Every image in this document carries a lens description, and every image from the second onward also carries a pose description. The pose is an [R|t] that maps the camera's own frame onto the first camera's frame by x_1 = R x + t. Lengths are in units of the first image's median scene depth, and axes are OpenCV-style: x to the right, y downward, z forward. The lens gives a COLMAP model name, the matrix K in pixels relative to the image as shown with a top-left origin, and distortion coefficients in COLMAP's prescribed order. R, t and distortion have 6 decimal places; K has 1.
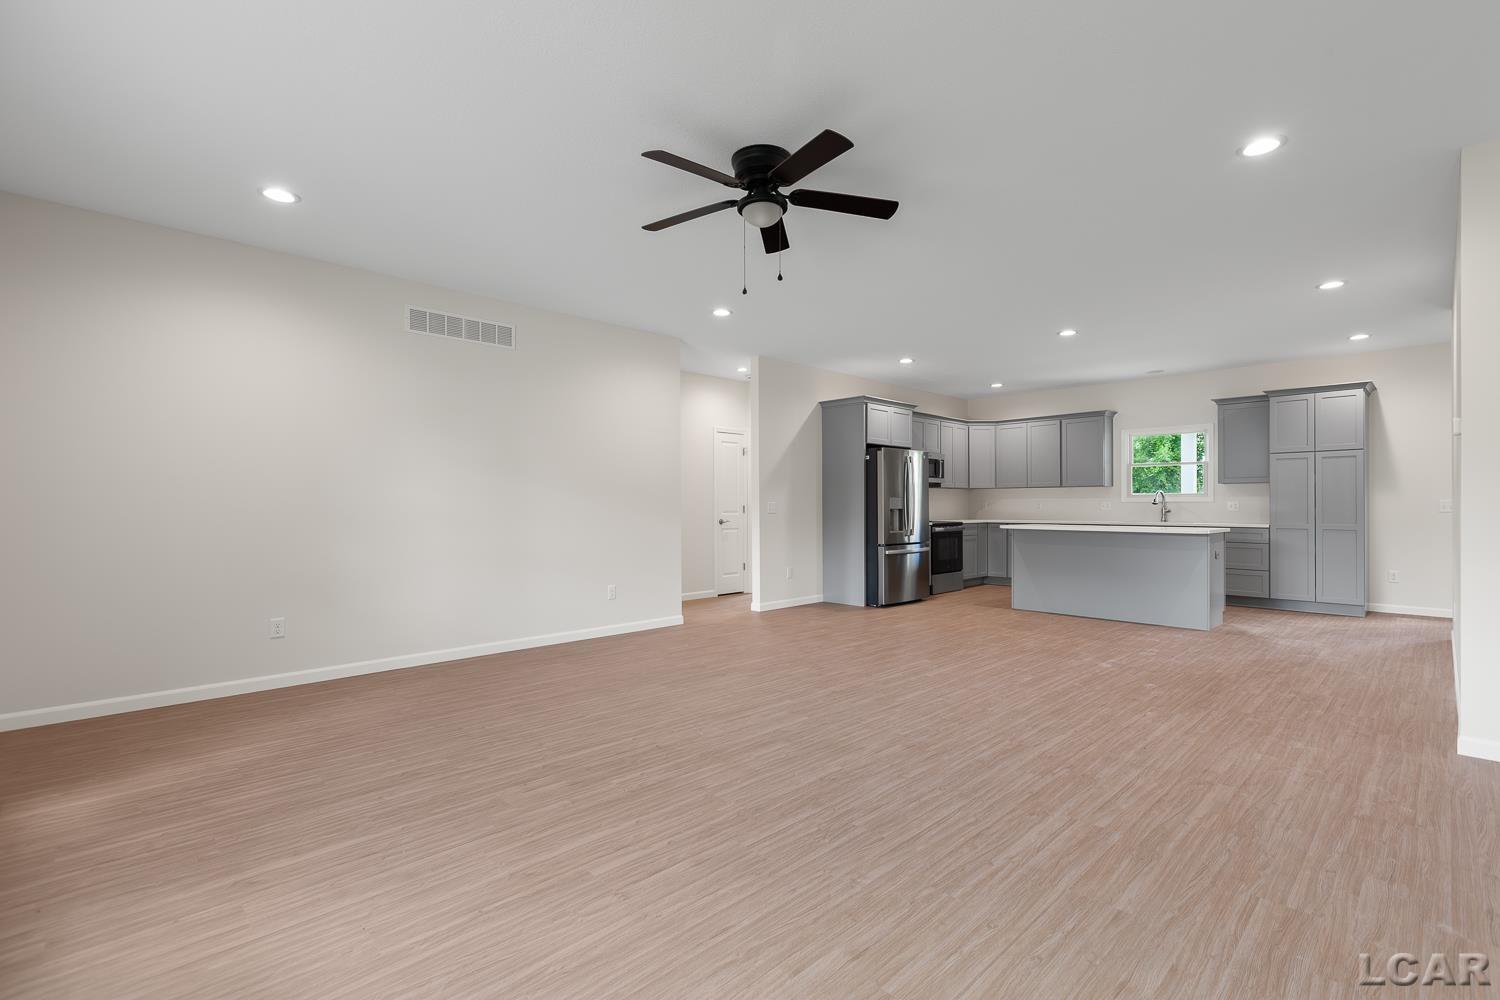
lens RADIAL K [[678.0, 0, 756.1], [0, 678.0, 497.6], [0, 0, 1]] dist [0.002075, 0.000439]
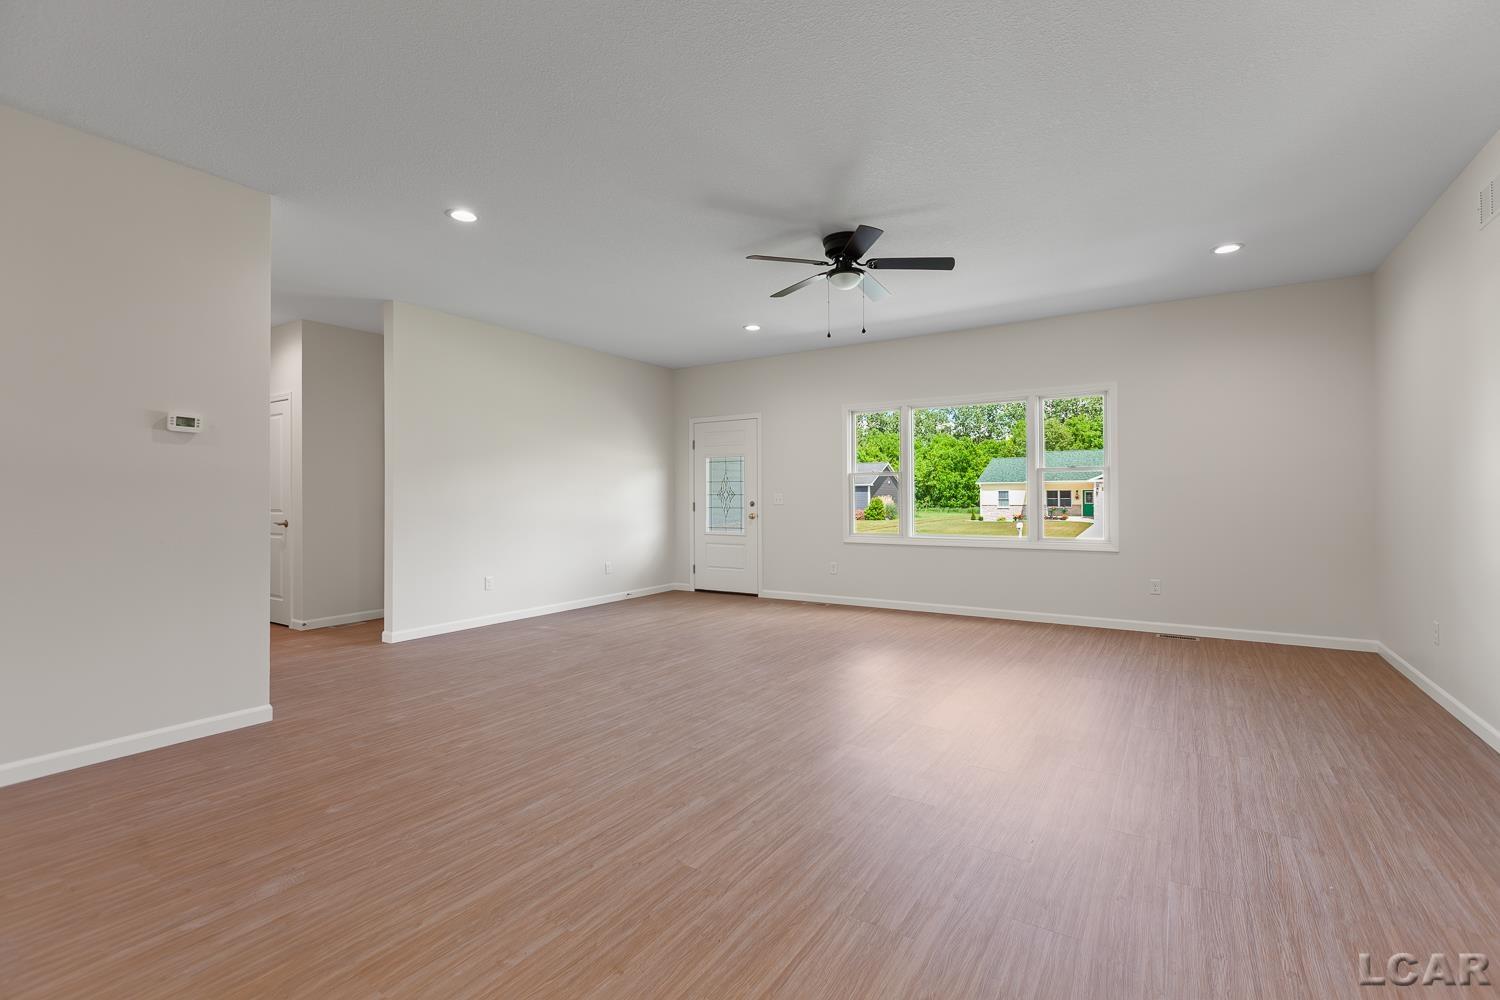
lens RADIAL K [[673.7, 0, 750.0], [0, 673.7, 500.0], [0, 0, 1]] dist [0.001330, 0.000013]
pose [[-0.976259, 0.007646, -0.216472, 0.470074], [0.008643, 0.999956, -0.003658, 0.016577], [0.216434, -0.005442, -0.976282, 2.193468]]
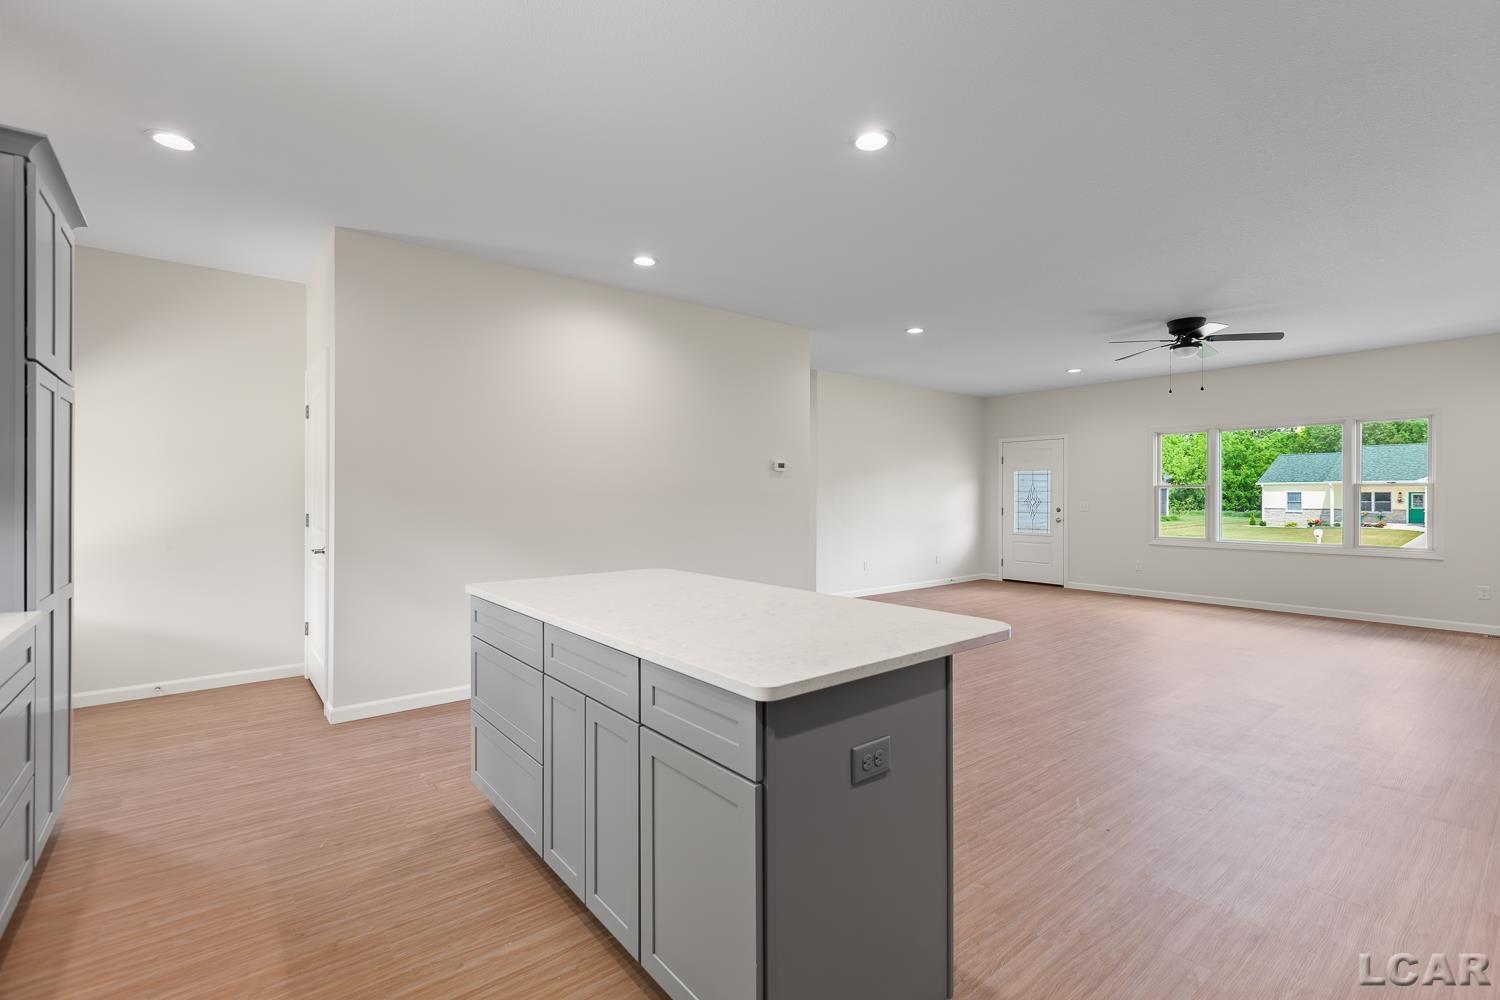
lens RADIAL K [[666.9, 0, 750.0], [0, 666.9, 500.0], [0, 0, 1]] dist [-0.000814, -0.000183]
pose [[-0.994665, -0.001568, 0.103141, 0.964698], [-0.001699, 0.999998, -0.001182, -0.015245], [-0.103139, -0.001351, -0.994666, 2.828396]]
